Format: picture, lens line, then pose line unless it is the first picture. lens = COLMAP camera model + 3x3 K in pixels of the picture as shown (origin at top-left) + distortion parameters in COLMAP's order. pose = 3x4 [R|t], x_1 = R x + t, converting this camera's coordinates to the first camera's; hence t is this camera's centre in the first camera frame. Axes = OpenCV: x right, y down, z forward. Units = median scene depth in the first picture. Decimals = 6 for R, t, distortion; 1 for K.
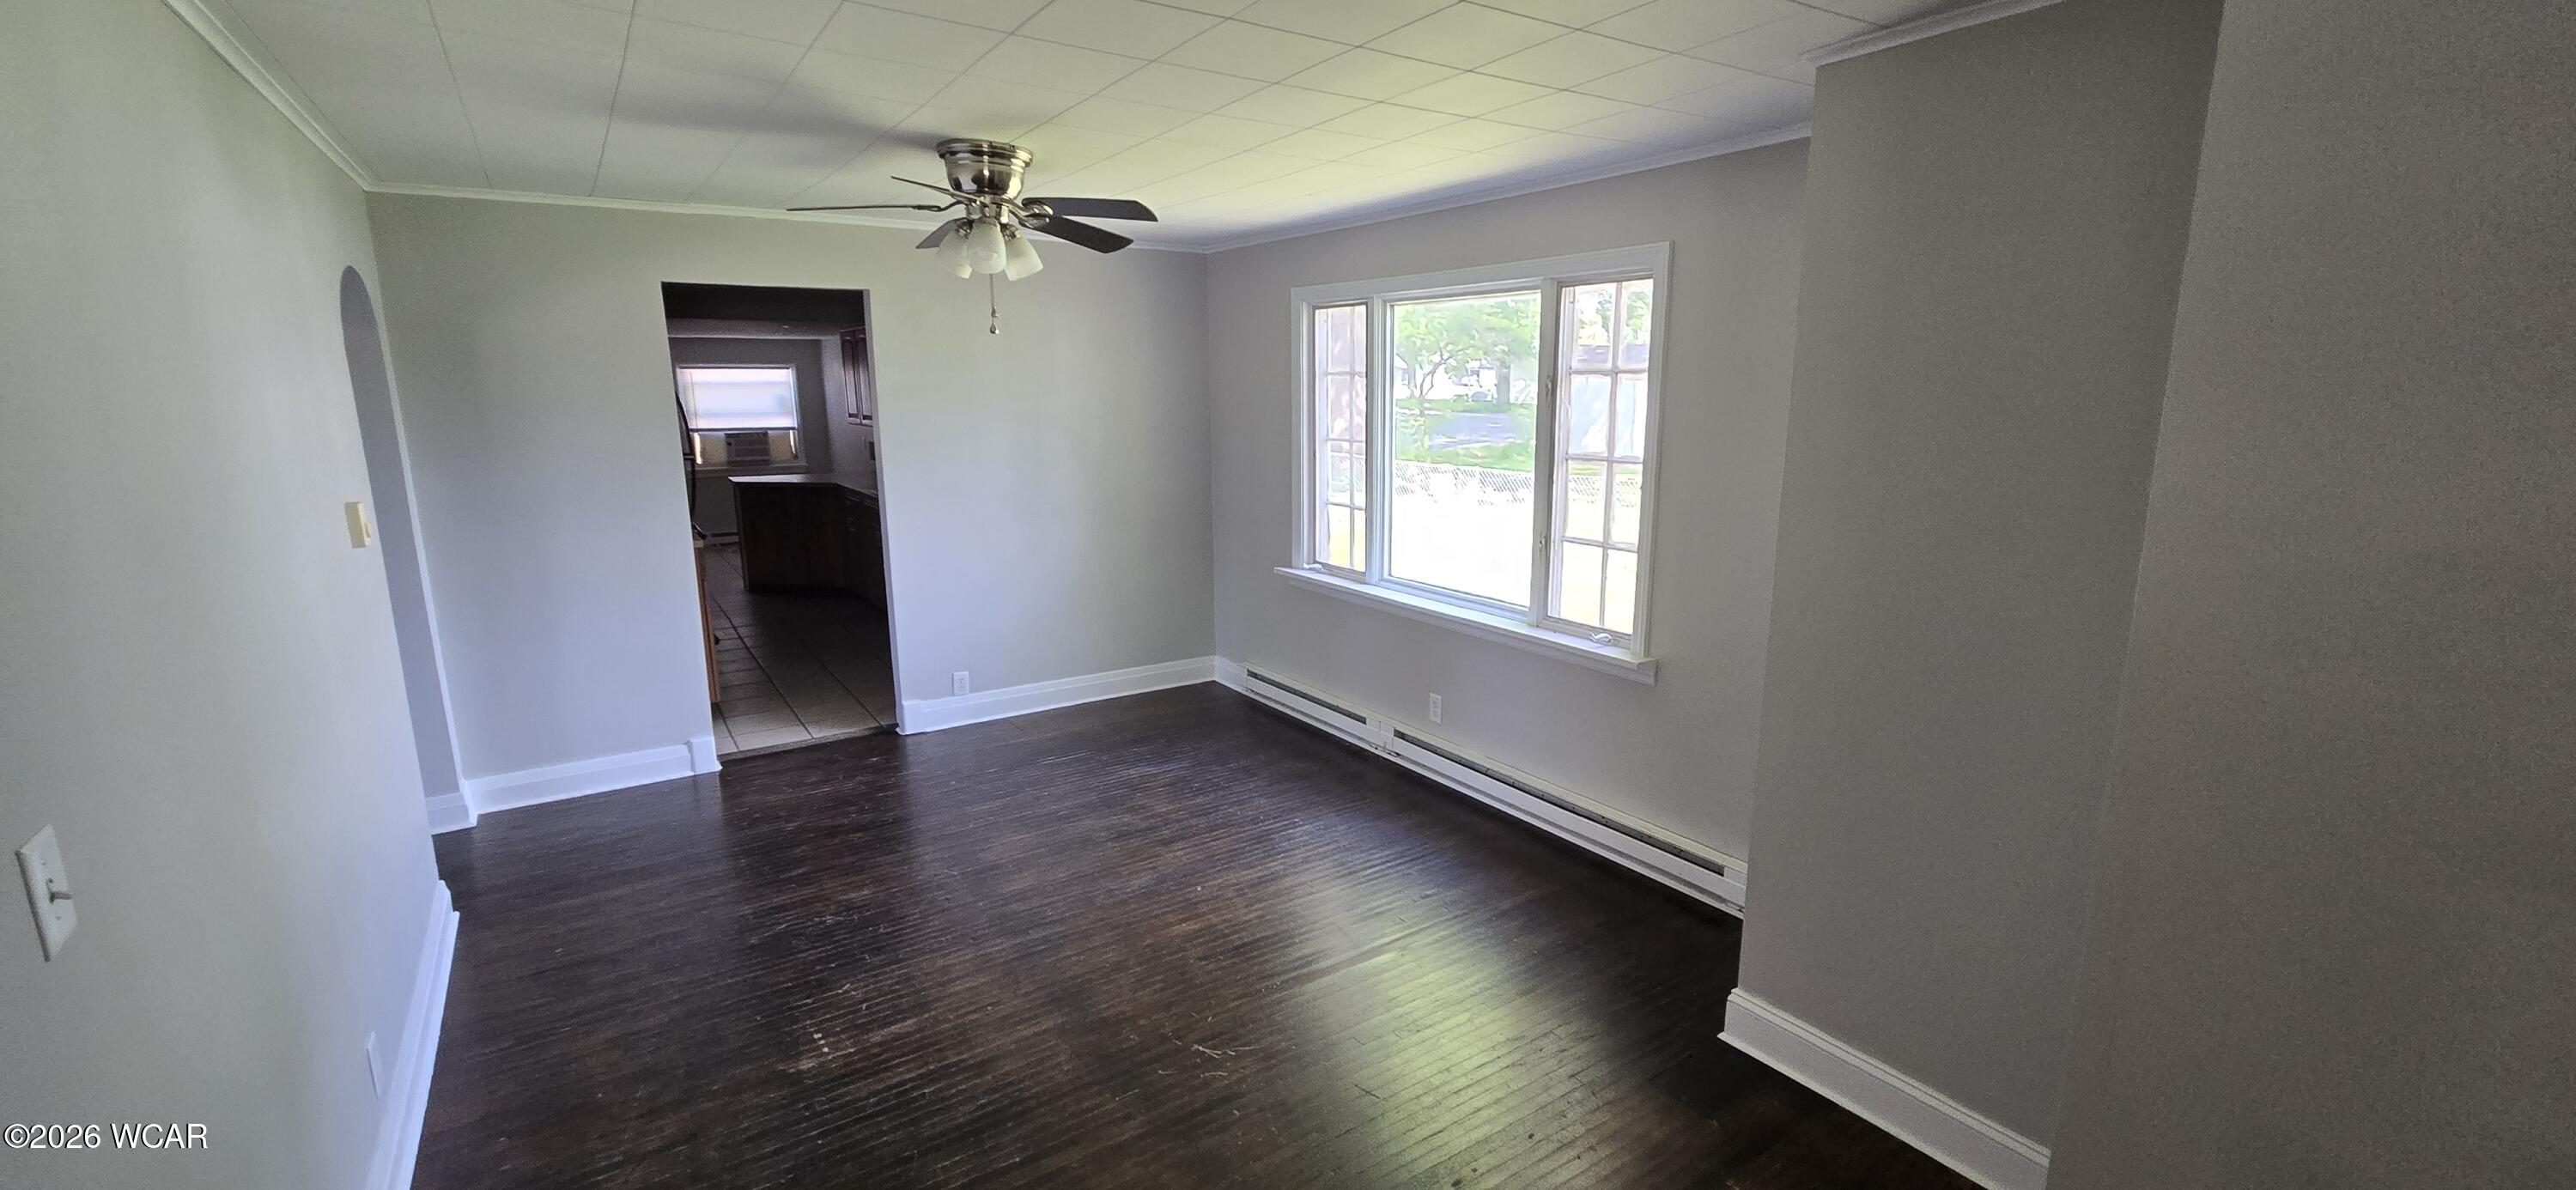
lens RADIAL K [[1053.6, 0, 1301.4], [0, 1053.6, 589.1], [0, 0, 1]] dist [-0.001282, 0.001207]
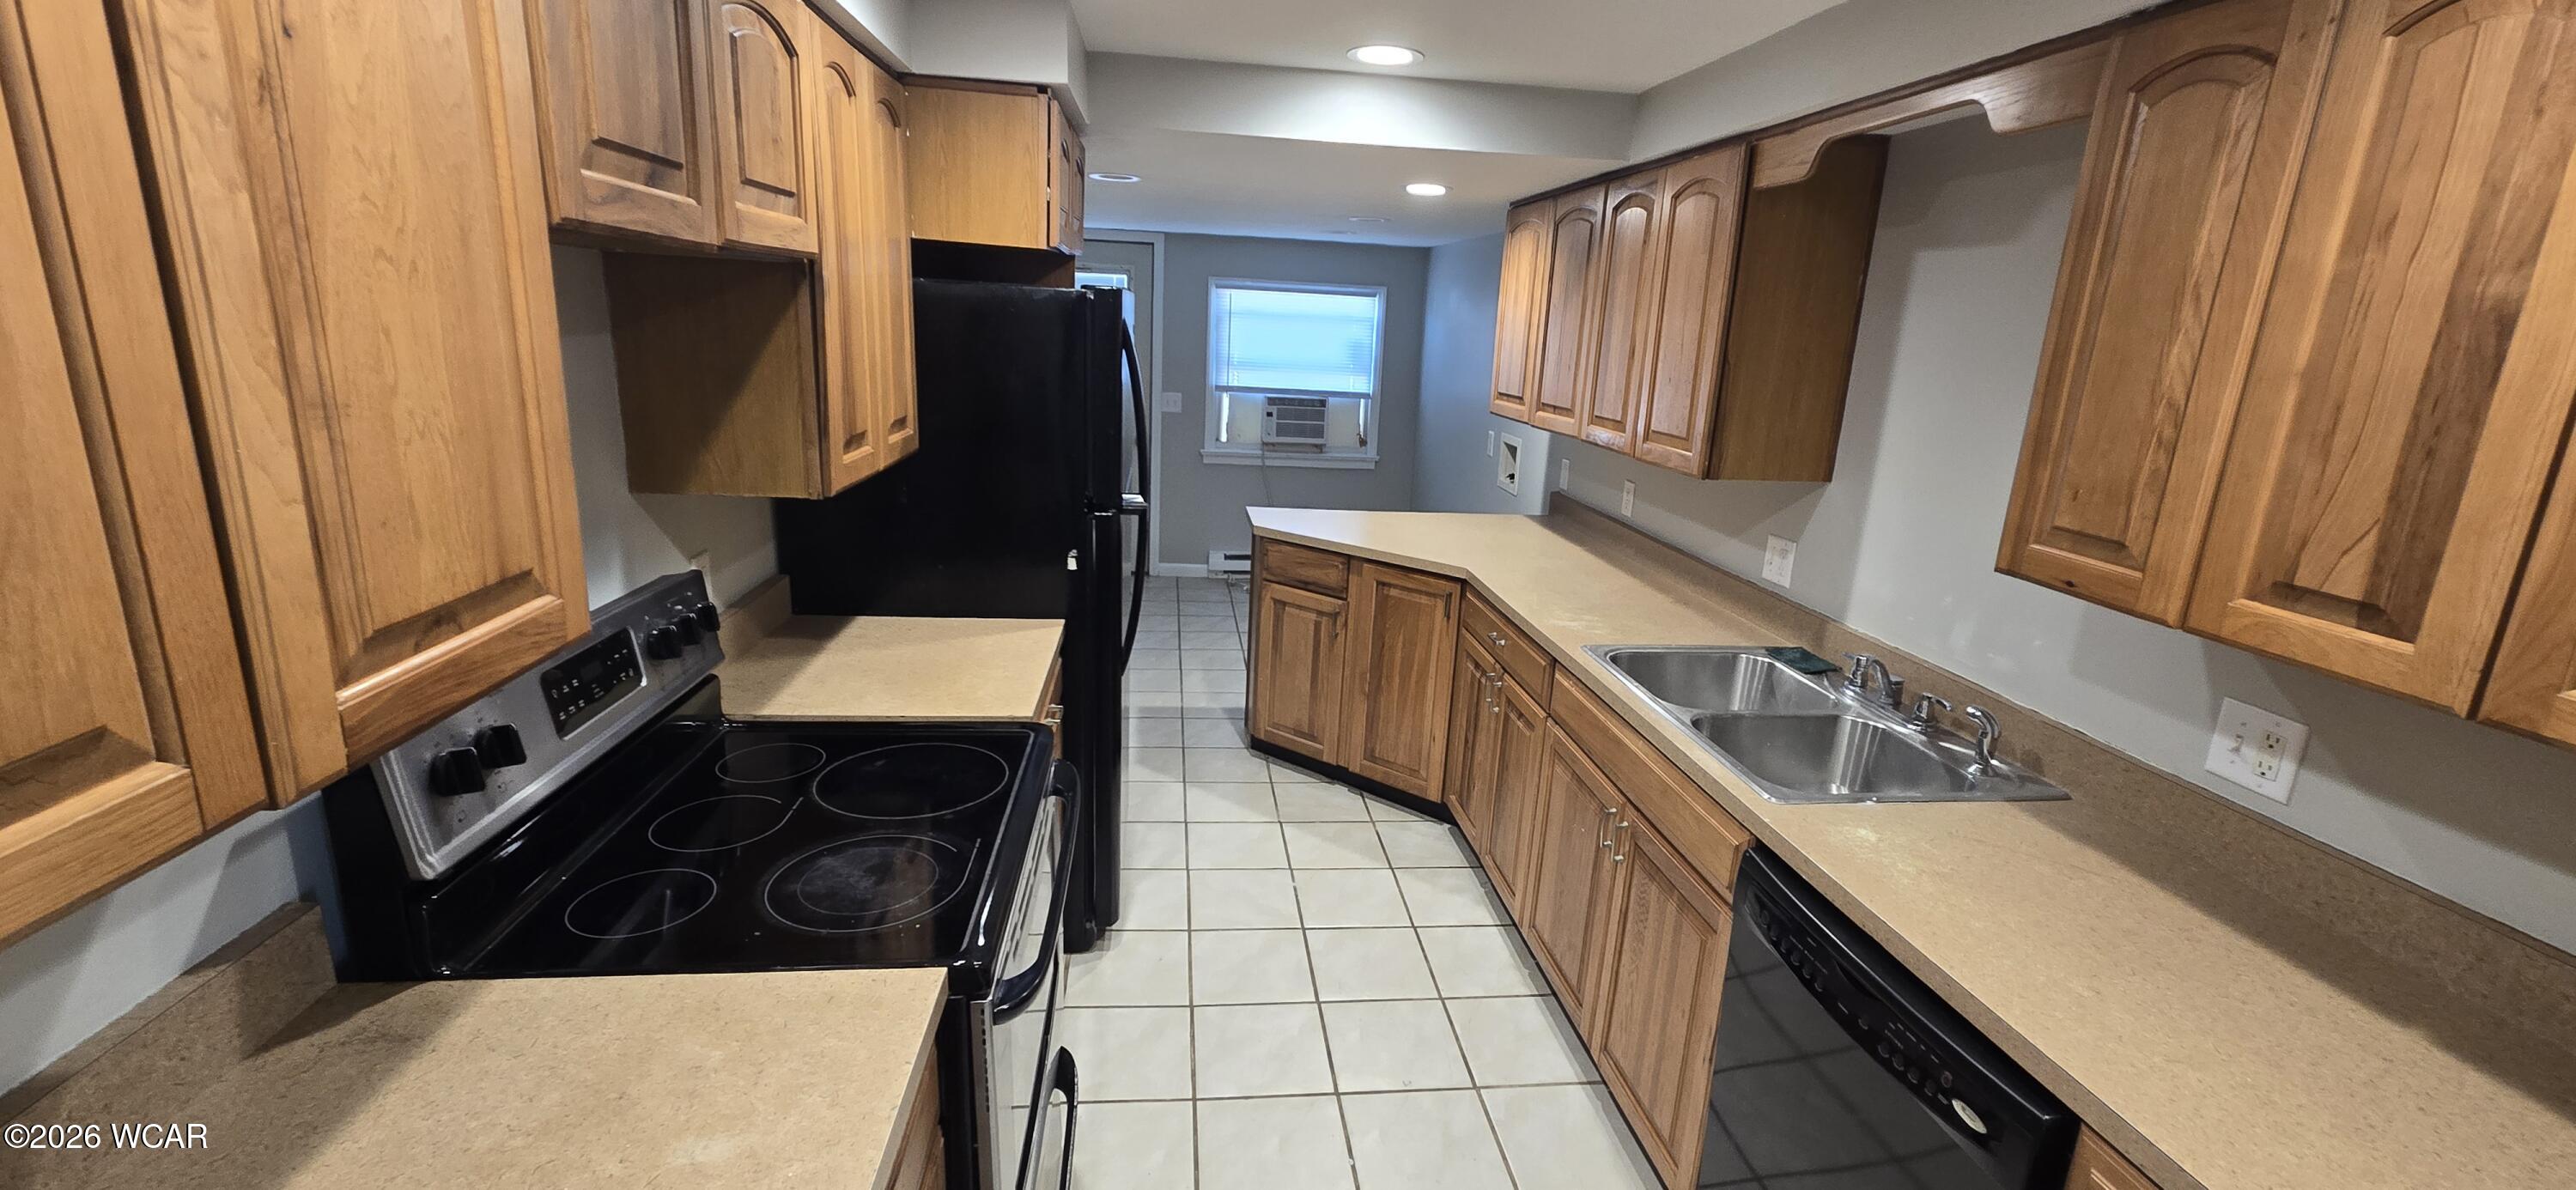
lens RADIAL K [[1053.6, 0, 1293.2], [0, 1053.6, 587.3], [0, 0, 1]] dist [-0.001282, 0.001207]
pose [[0.872224, 0.164440, -0.460636, -0.227819], [-0.143235, 0.986376, 0.080903, -0.088766], [0.467664, -0.004586, 0.883894, 0.456779]]
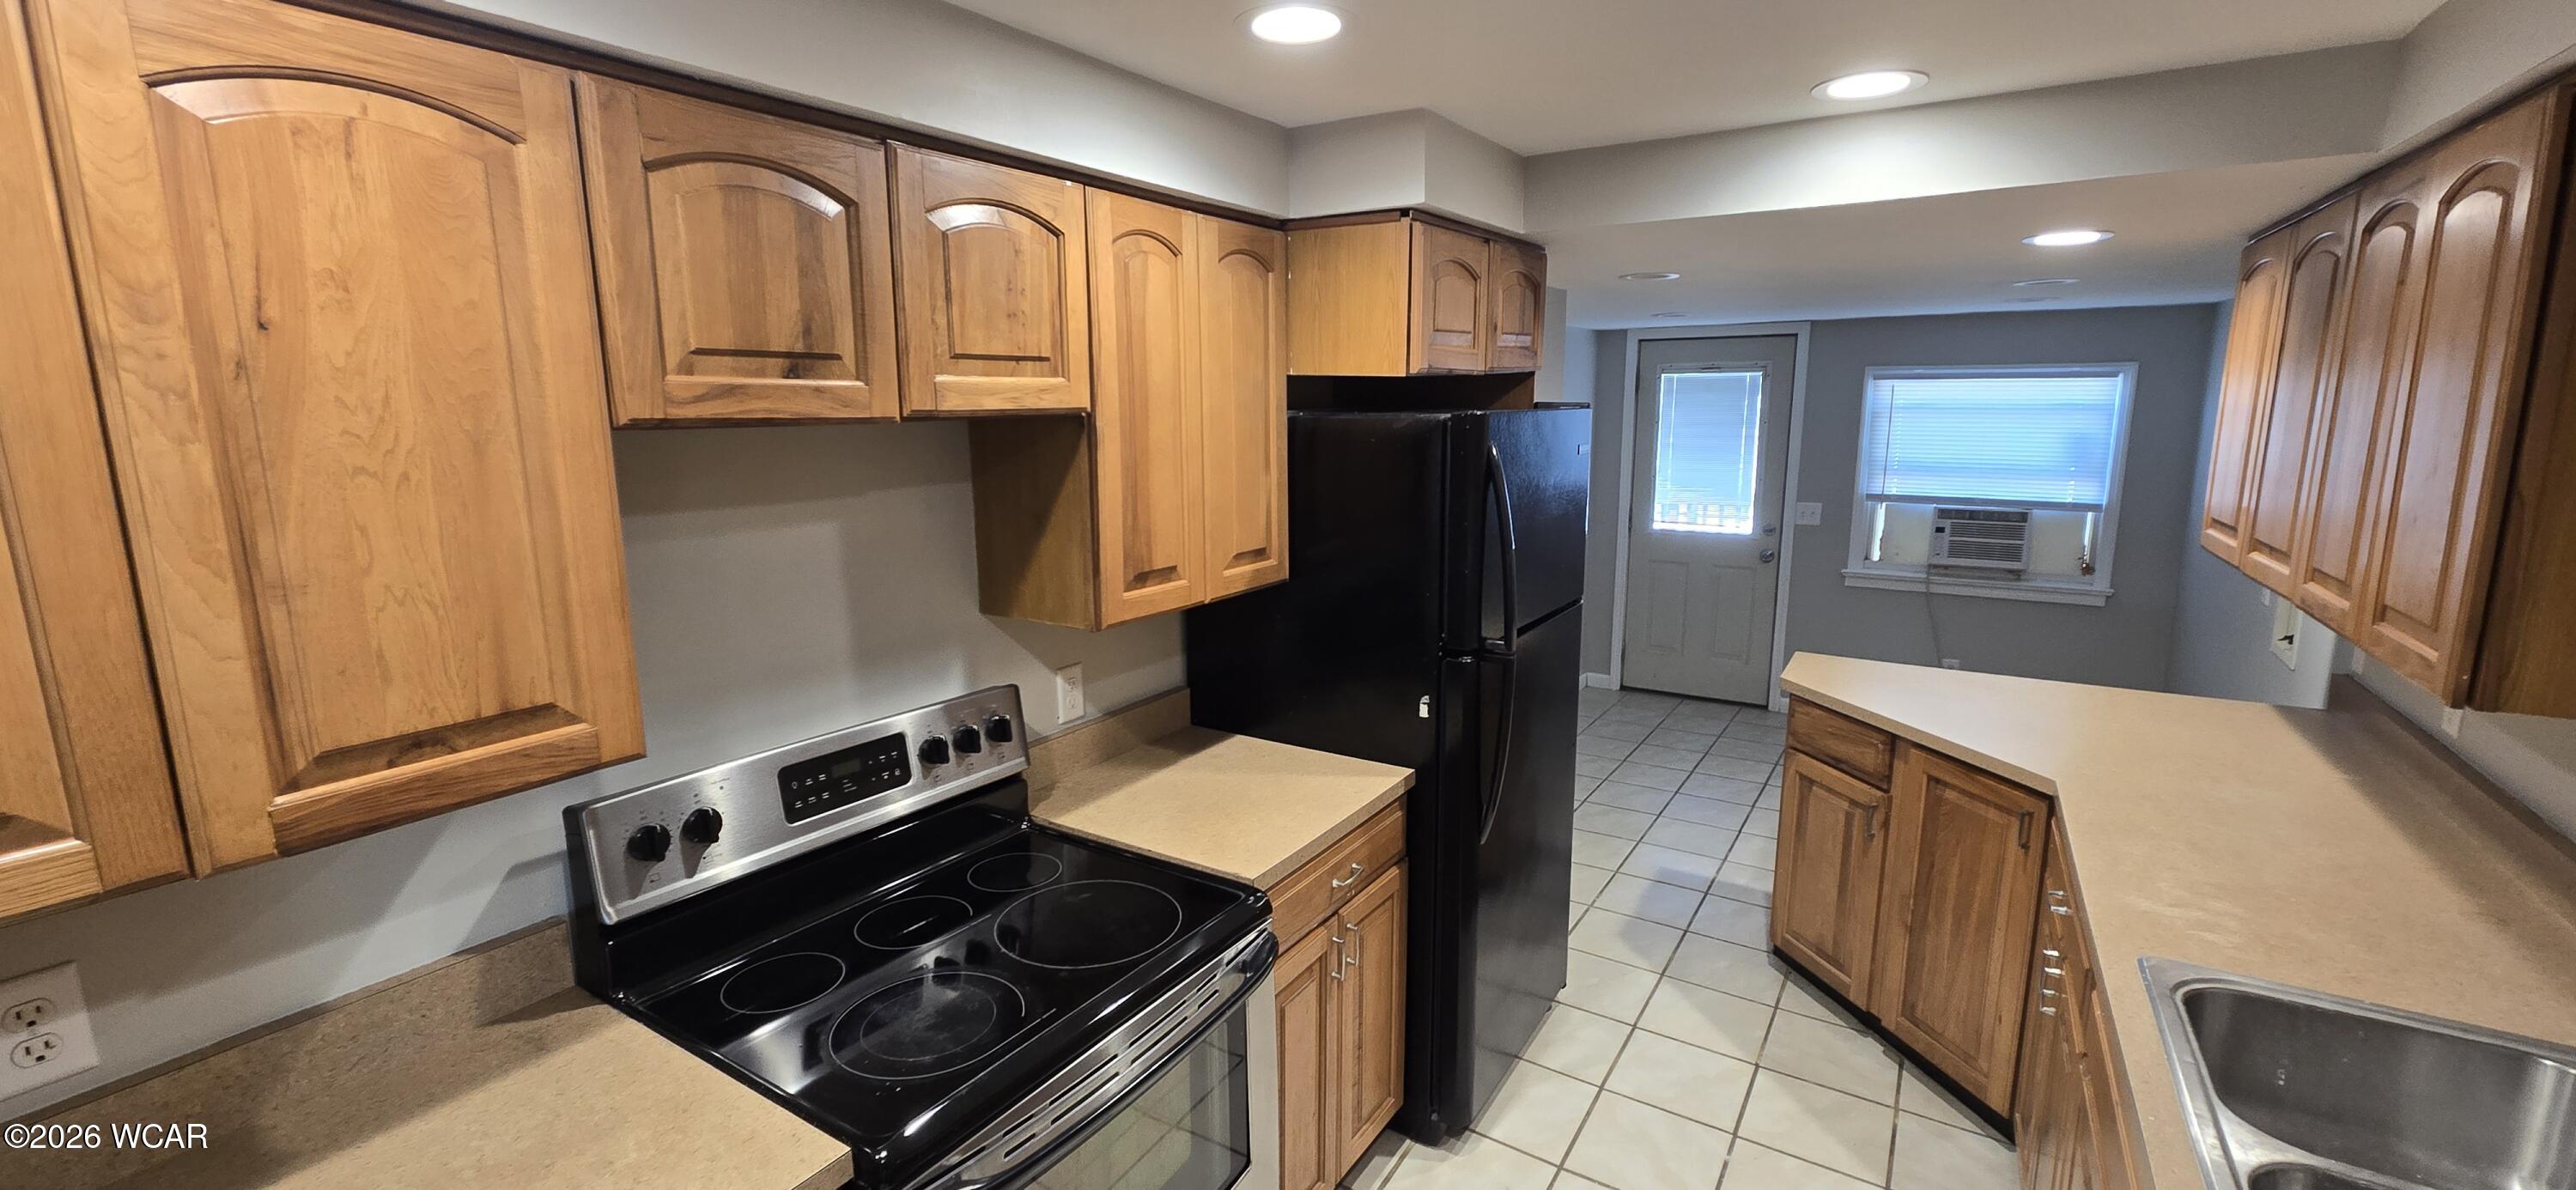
lens RADIAL K [[1053.6, 0, 1286.4], [0, 1053.6, 589.6], [0, 0, 1]] dist [-0.001282, 0.001207]
pose [[0.374048, 0.164029, -0.912788, -0.200540], [-0.171674, 0.979471, 0.105663, -0.108608], [0.911382, 0.117179, 0.394528, 0.524833]]
